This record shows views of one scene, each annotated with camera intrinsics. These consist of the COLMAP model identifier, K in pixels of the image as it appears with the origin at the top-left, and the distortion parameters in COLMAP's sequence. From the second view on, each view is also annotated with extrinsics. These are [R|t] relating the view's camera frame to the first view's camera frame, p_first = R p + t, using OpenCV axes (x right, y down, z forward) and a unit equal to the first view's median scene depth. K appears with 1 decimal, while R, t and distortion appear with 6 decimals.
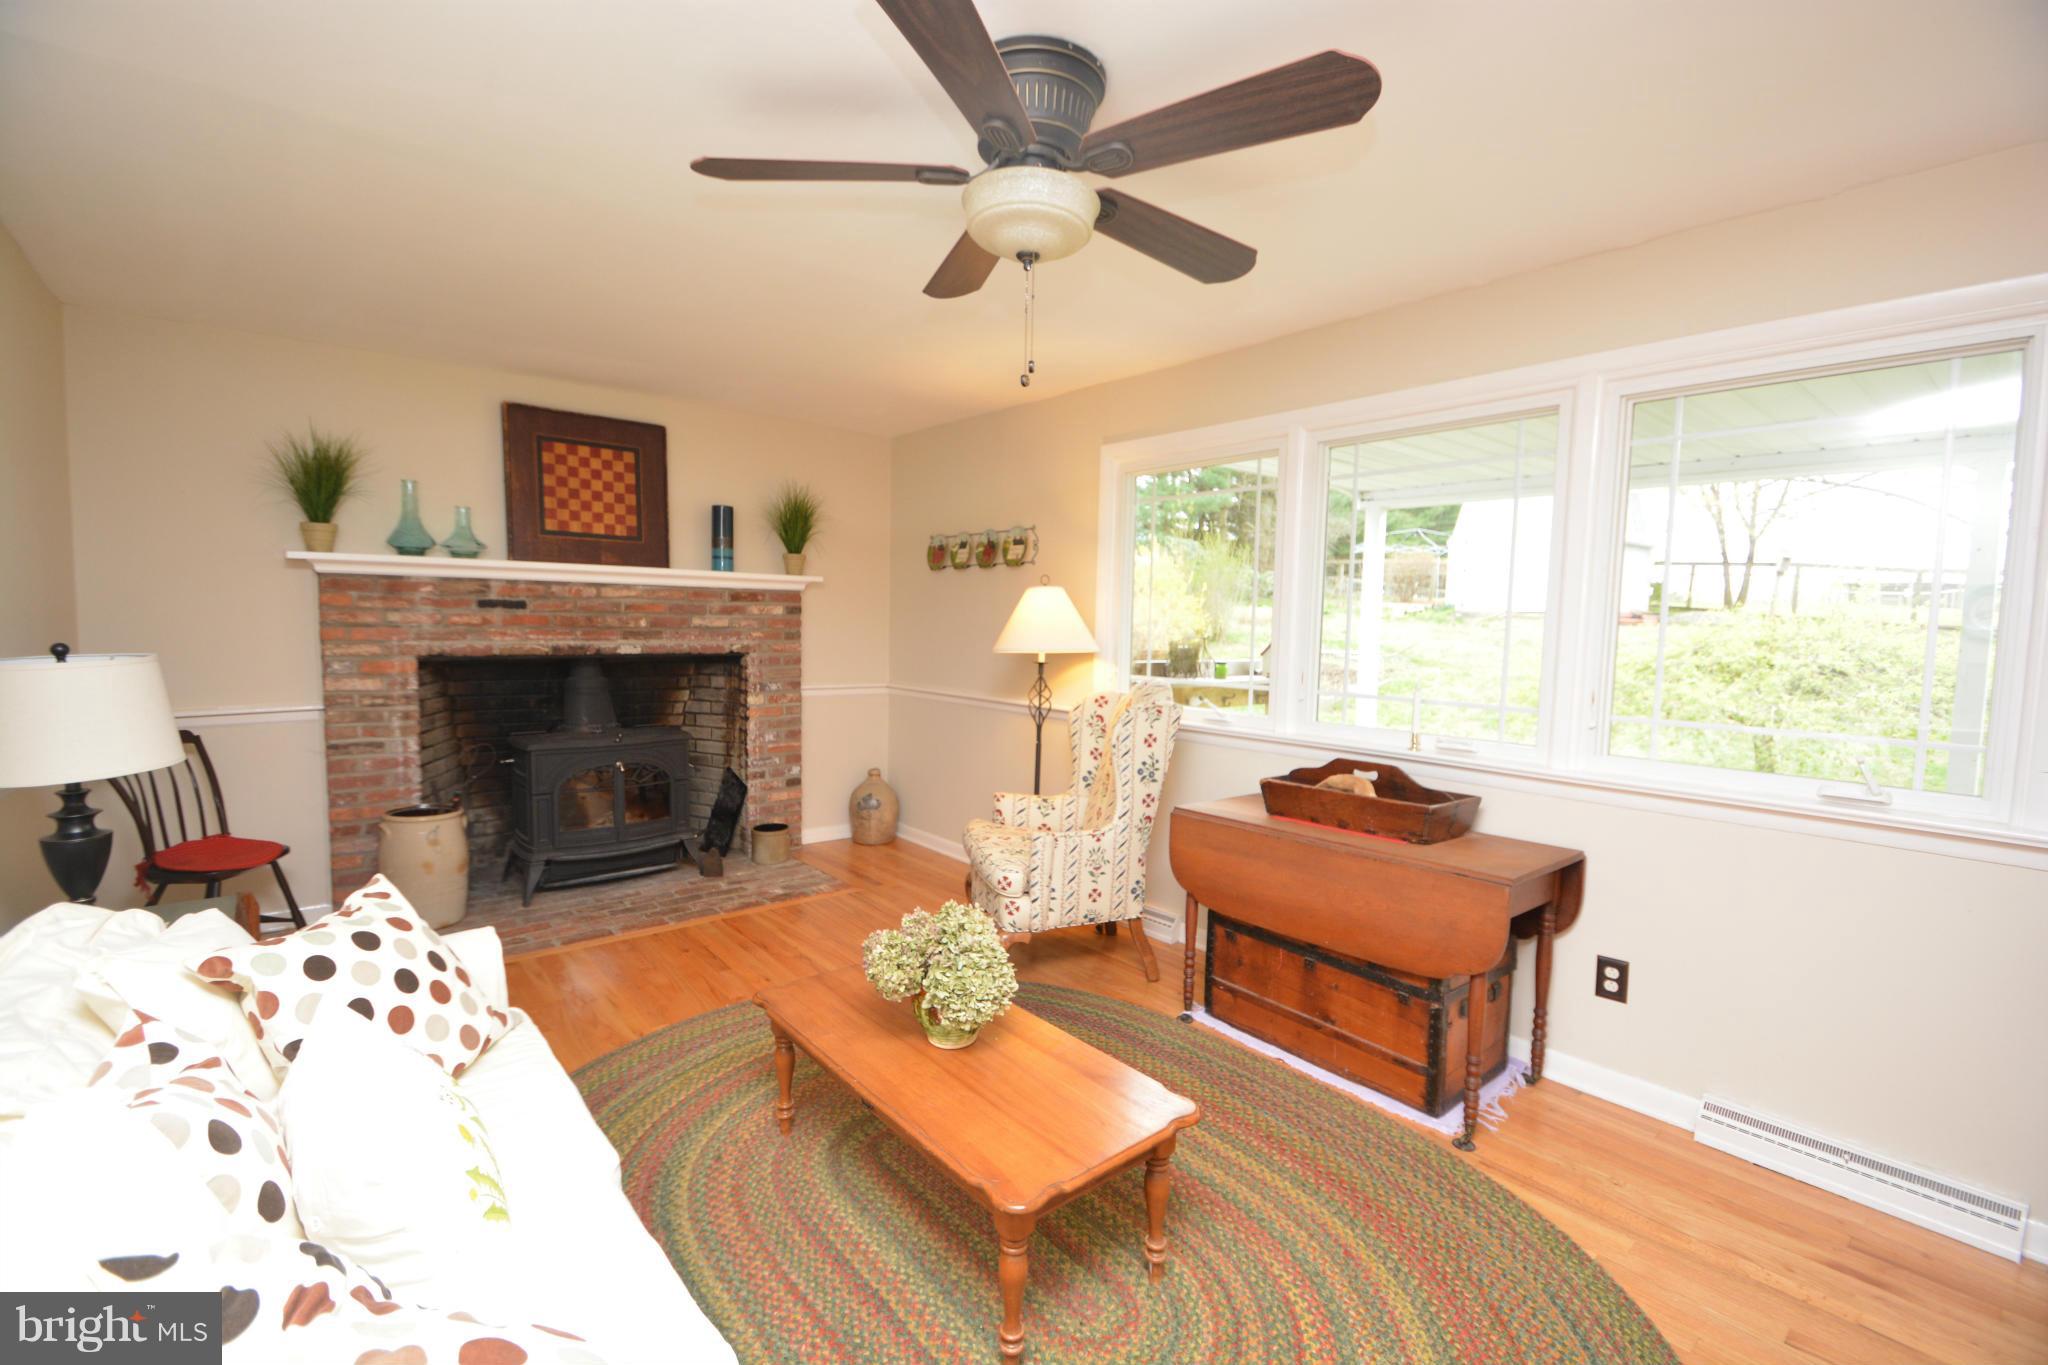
lens RADIAL K [[900.3, 0, 1018.4], [0, 900.3, 689.4], [0, 0, 1]] dist [0.002769, -0.000665]
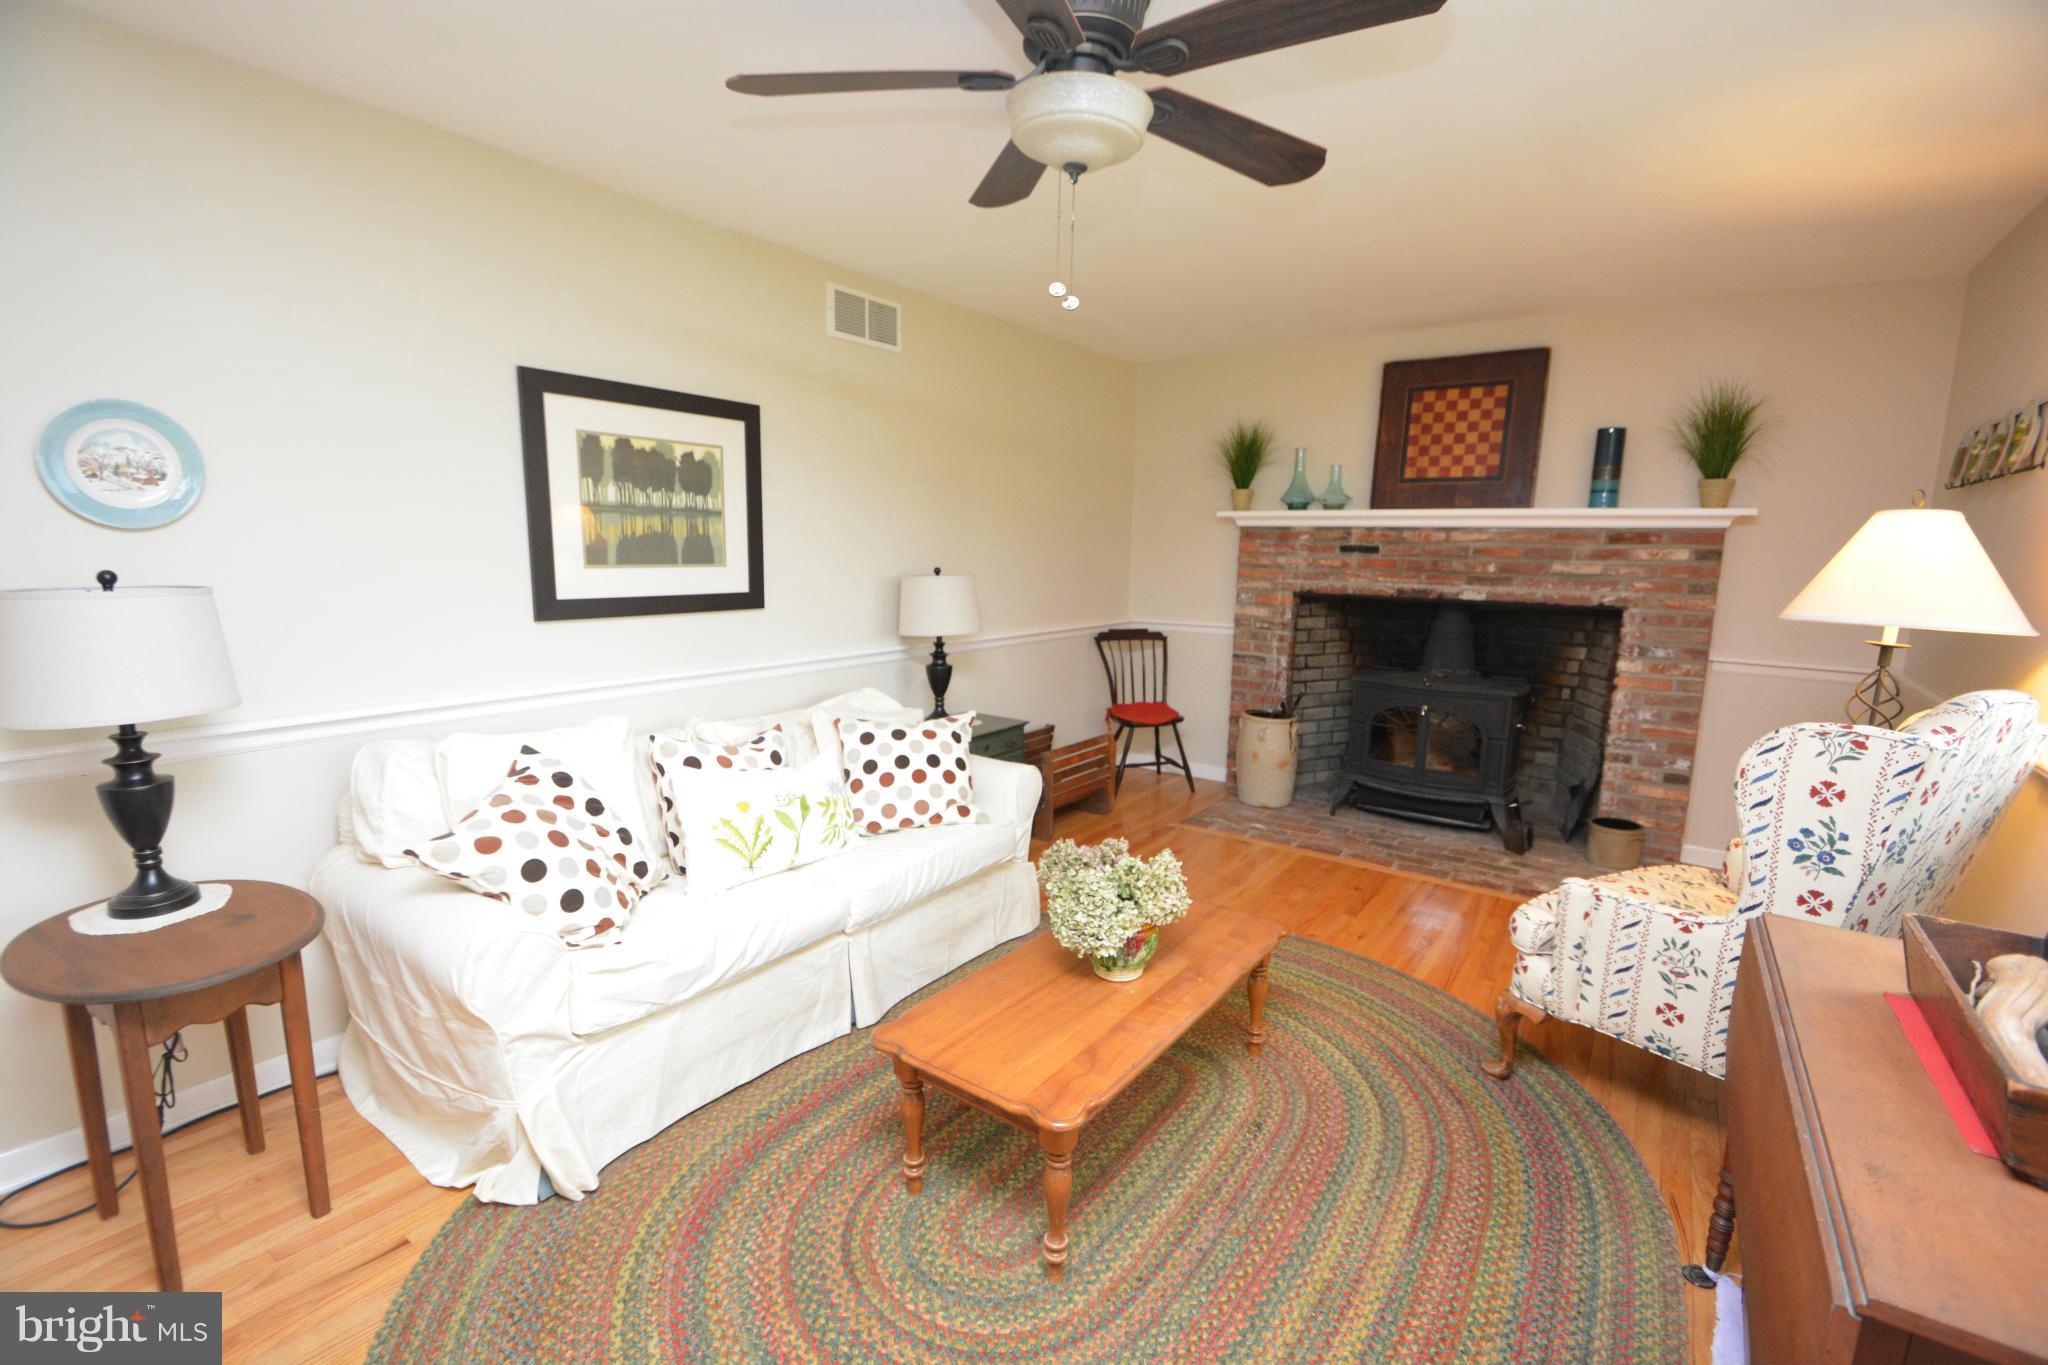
lens RADIAL K [[900.3, 0, 1018.4], [0, 900.3, 689.4], [0, 0, 1]] dist [0.002769, -0.000665]
pose [[0.237830, 0.141463, -0.960950, 0.416298], [-0.089511, 0.988320, 0.123338, -0.021409], [0.967174, 0.056682, 0.247714, 0.309788]]
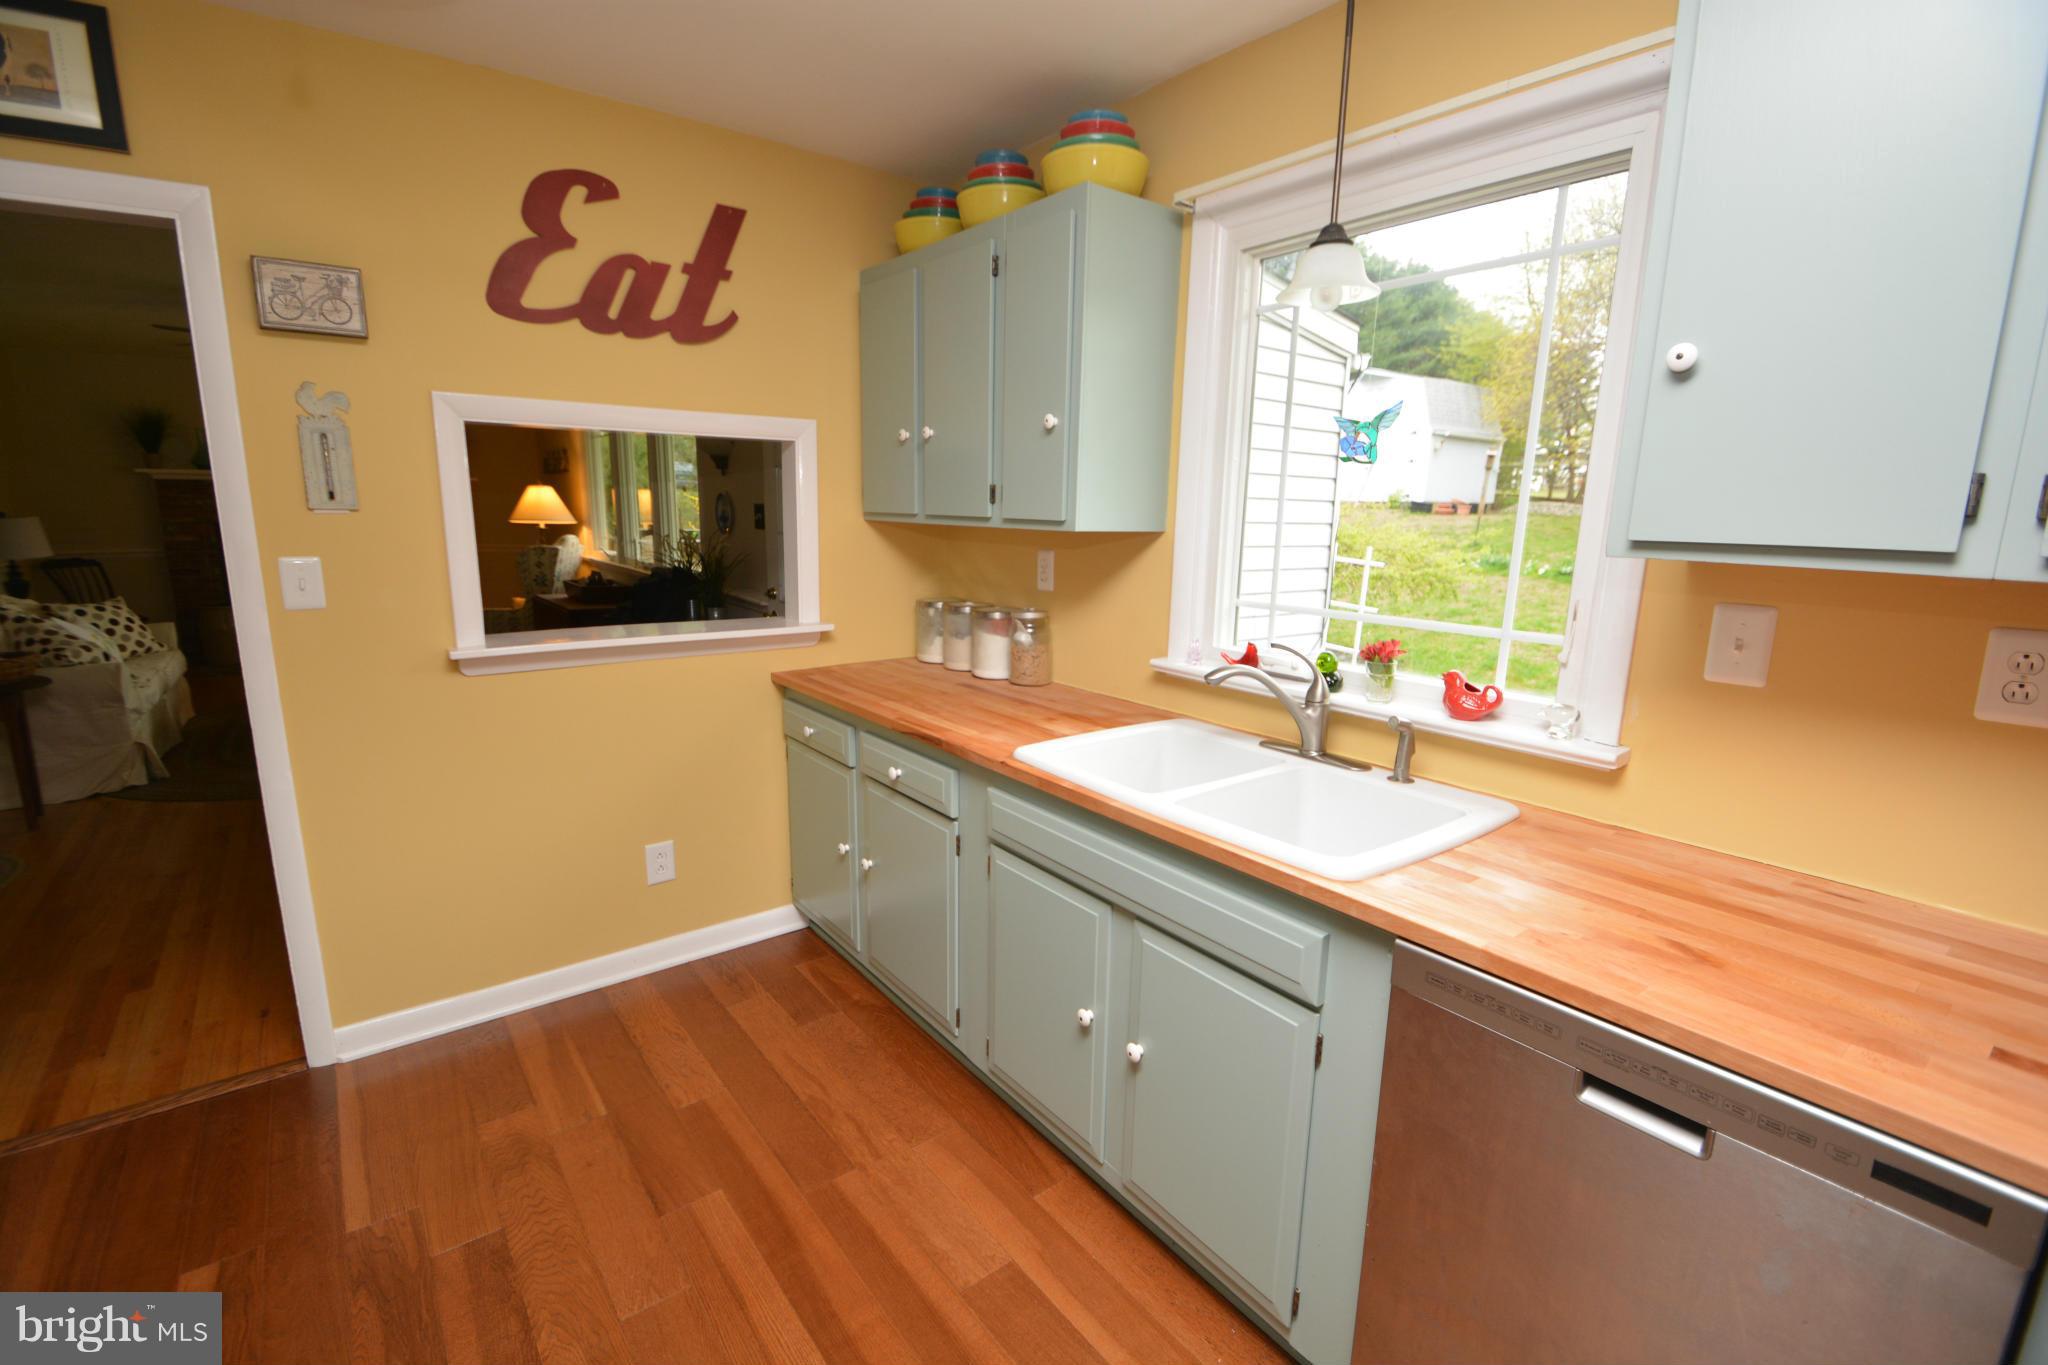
lens RADIAL K [[922.5, 0, 1031.9], [0, 922.5, 686.4], [0, 0, 1]] dist [0.005341, -0.000507]
pose [[0.998722, 0.014412, -0.048445, 1.053953], [-0.008652, 0.993086, 0.117066, 0.055769], [0.049798, -0.116497, 0.991942, -0.815000]]
